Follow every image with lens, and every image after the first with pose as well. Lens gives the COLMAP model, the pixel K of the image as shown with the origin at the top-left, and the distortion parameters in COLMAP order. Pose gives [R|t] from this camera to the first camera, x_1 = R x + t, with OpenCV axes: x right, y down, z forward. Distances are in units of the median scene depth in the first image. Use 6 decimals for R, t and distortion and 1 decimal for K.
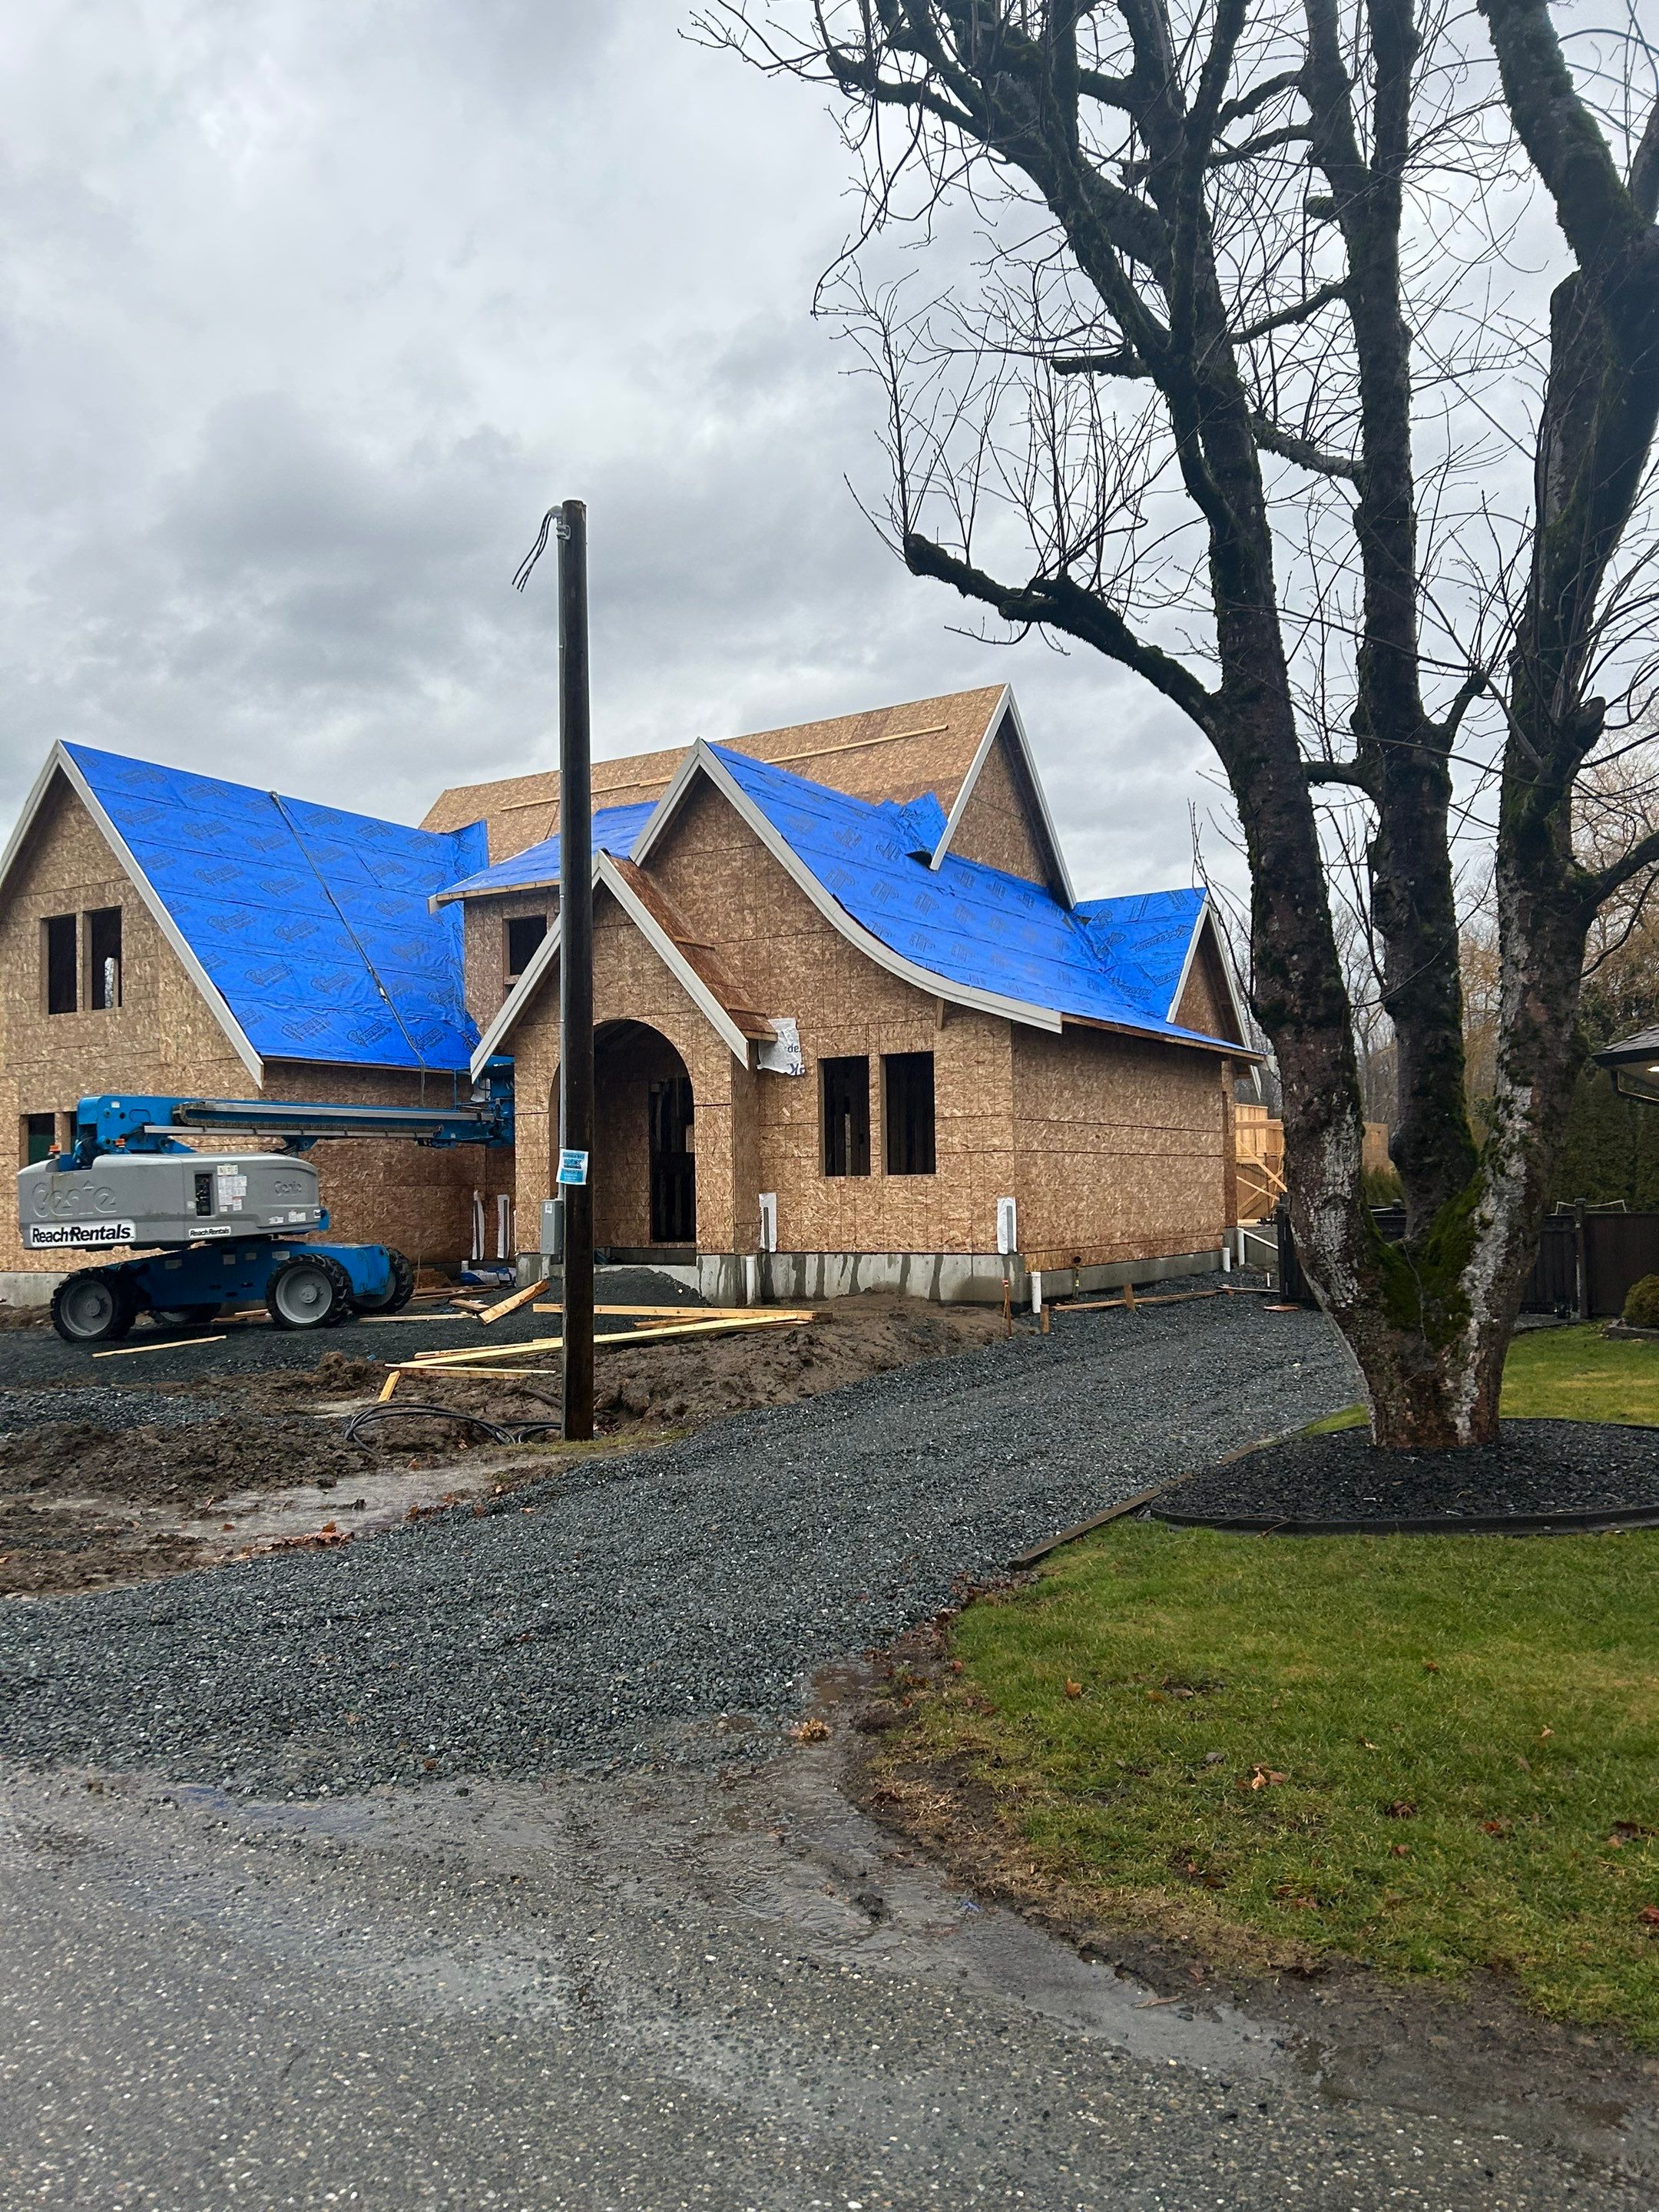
lens RADIAL K [[1583.4, 0, 829.5], [0, 1583.4, 1106.0], [0, 0, 1]] dist [0.179123, -0.307051]
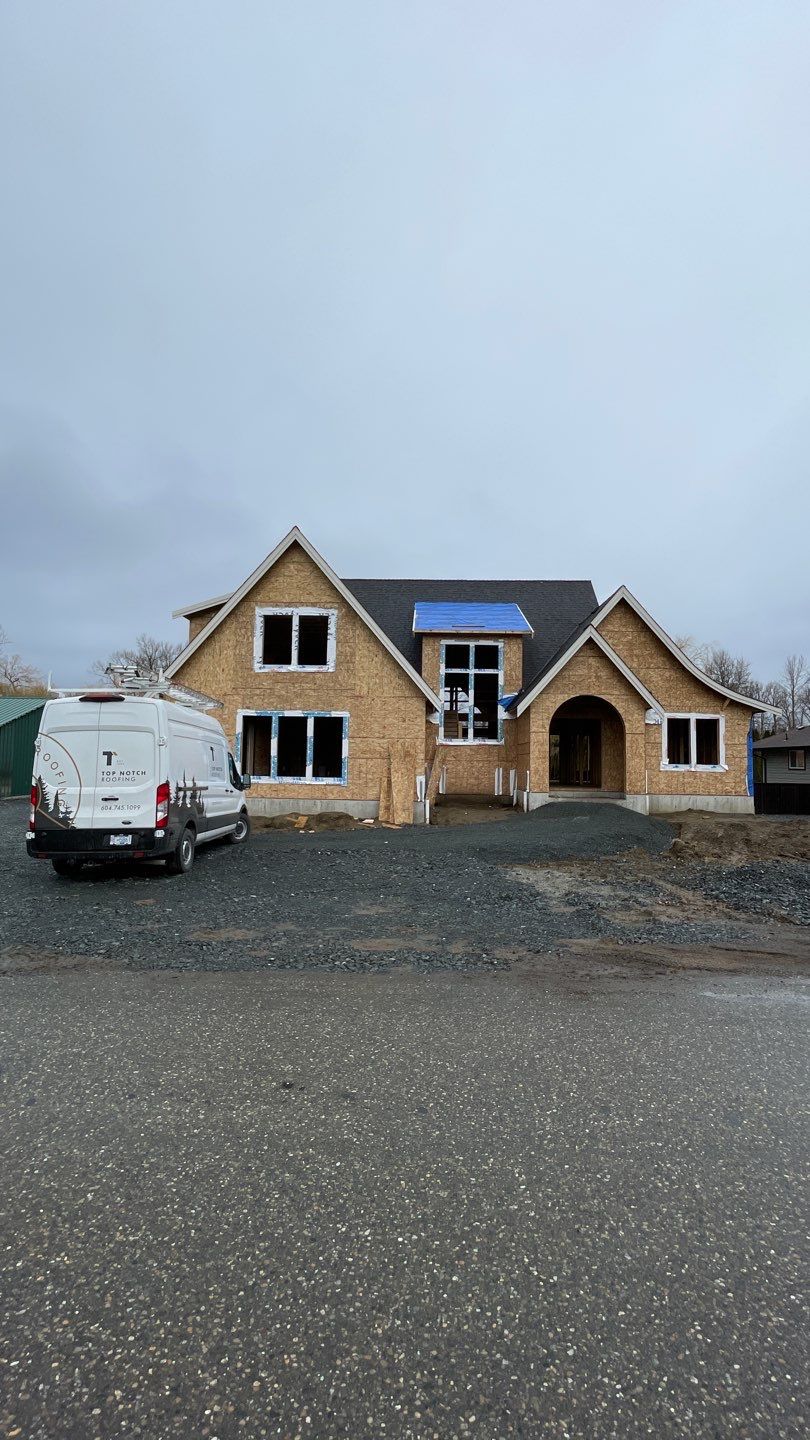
lens RADIAL K [[597.9, 0, 405.0], [0, 597.9, 720.0], [0, 0, 1]] dist [-0.002656, -0.000050]
pose [[0.871040, 0.075498, 0.485375, -0.841620], [-0.054445, 0.996868, -0.057352, 0.051278], [-0.488185, 0.023530, 0.872423, 0.369105]]
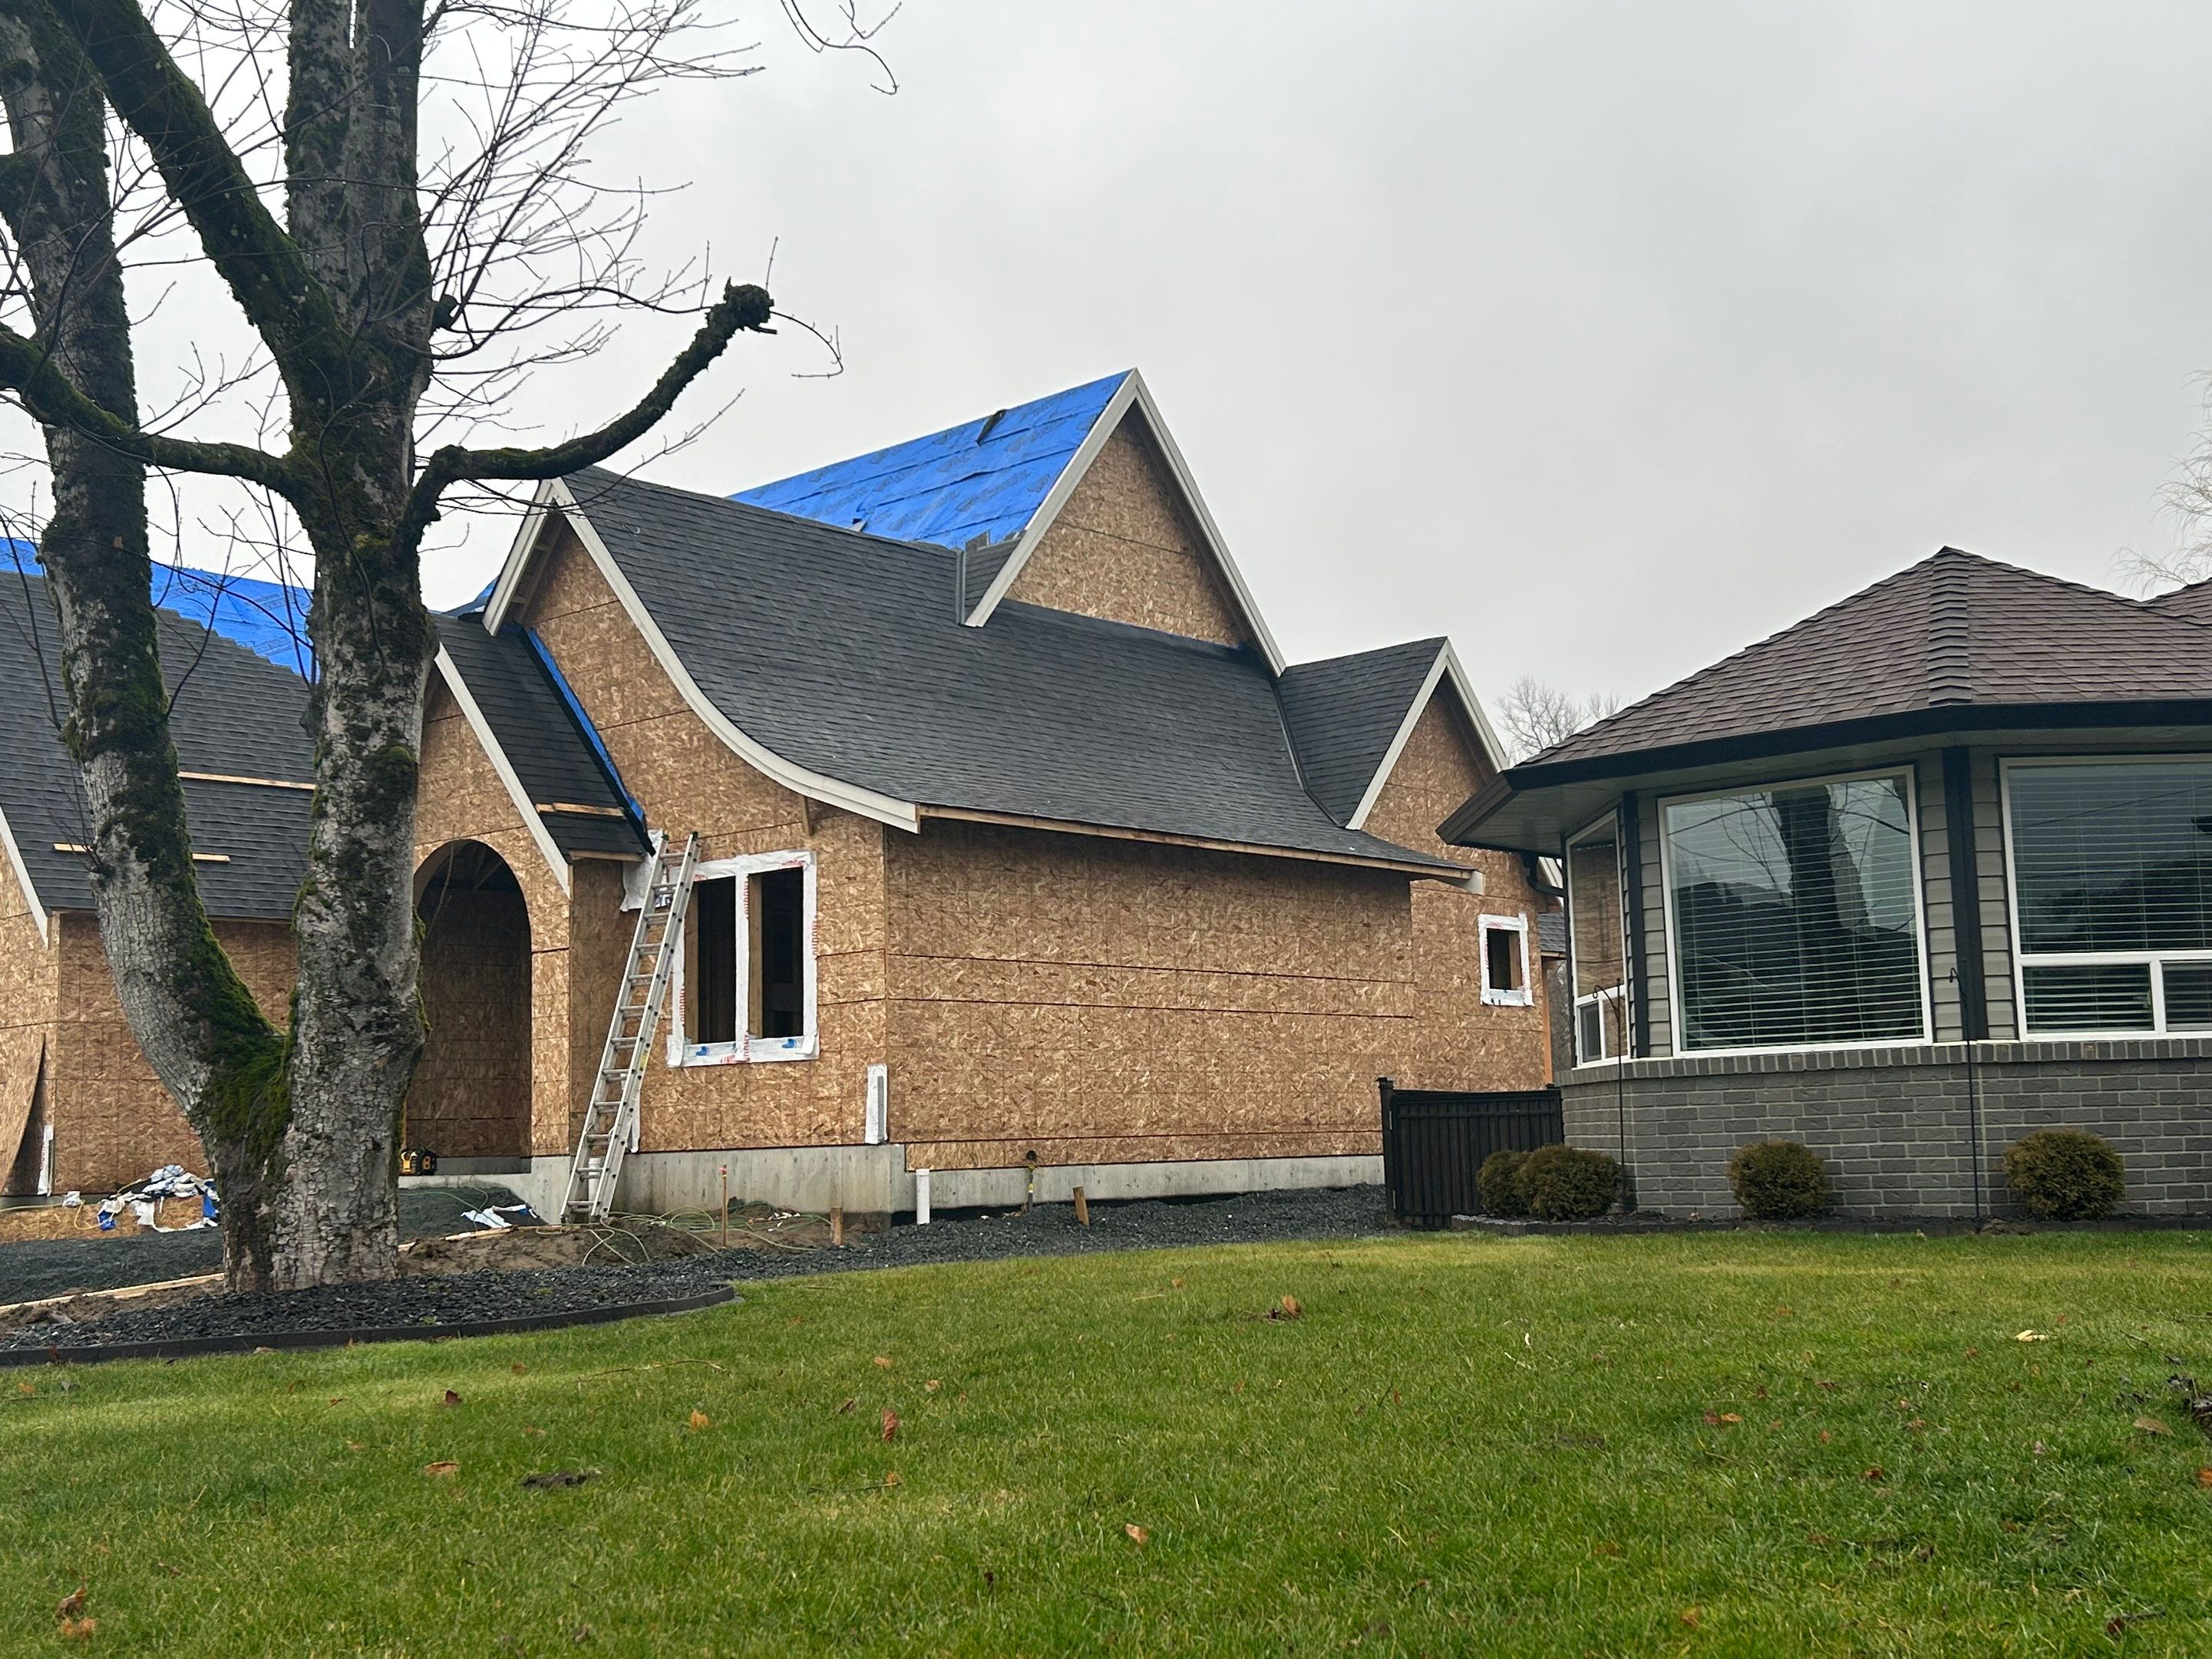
lens RADIAL K [[2300.8, 0, 1106.0], [0, 2300.8, 829.5], [0, 0, 1]] dist [0.201106, -0.328691]
pose [[0.982728, -0.032275, -0.182218, 0.379350], [0.017970, 0.996663, -0.079620, 0.034143], [0.184179, 0.074971, 0.980029, -0.011736]]
